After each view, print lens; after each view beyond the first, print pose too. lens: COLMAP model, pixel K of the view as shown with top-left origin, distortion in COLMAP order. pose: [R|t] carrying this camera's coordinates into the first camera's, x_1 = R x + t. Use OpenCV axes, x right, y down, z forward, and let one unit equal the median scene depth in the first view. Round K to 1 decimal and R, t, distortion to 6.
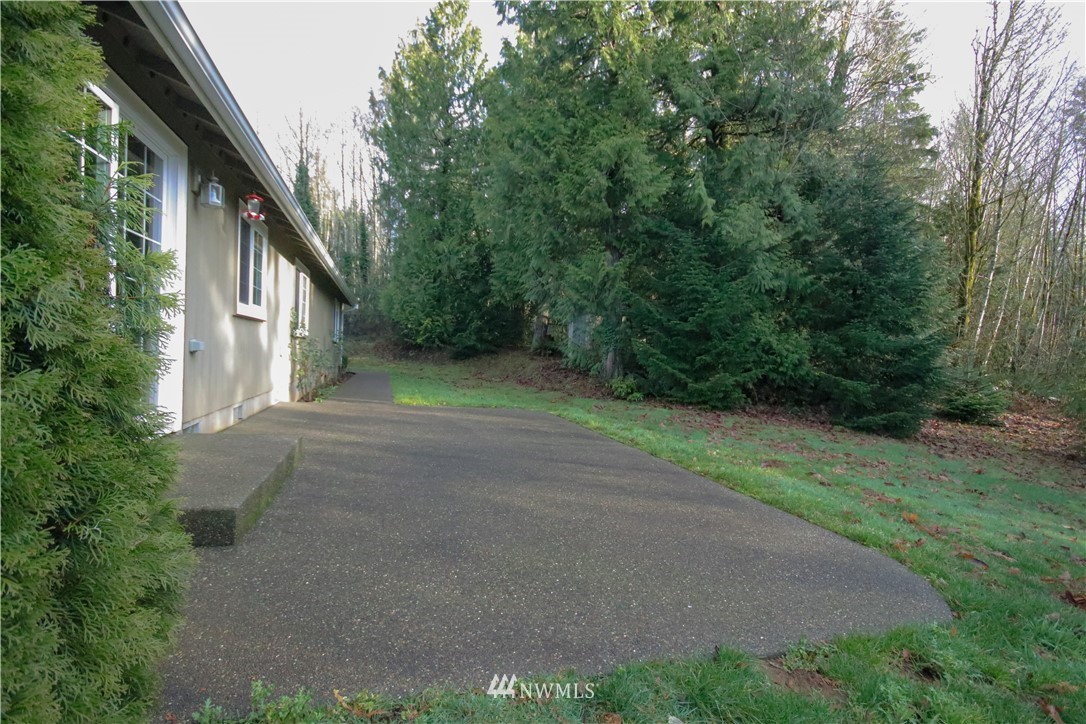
lens RADIAL K [[500.5, 0, 536.2], [0, 500.5, 374.3], [0, 0, 1]] dist [0.000407, -0.009115]
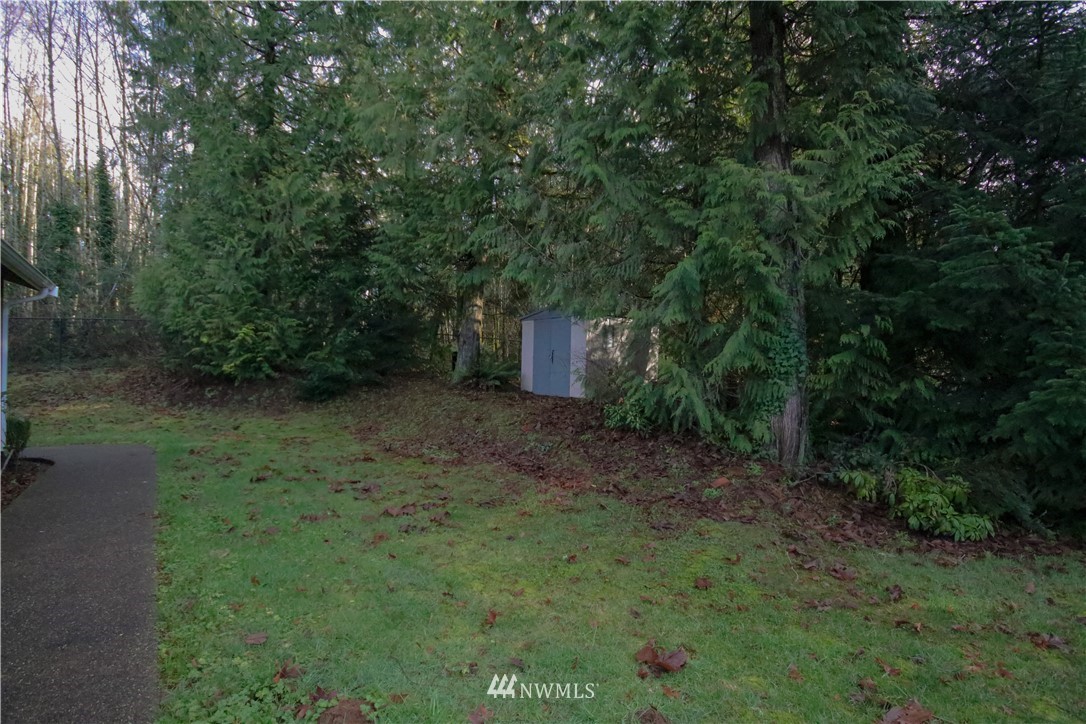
lens RADIAL K [[500.5, 0, 536.2], [0, 500.5, 374.3], [0, 0, 1]] dist [0.000407, -0.009115]
pose [[0.936385, -0.032269, 0.349487, -0.115348], [0.040990, 0.999005, -0.017586, -0.038204], [-0.348572, 0.030793, 0.936776, 0.404727]]
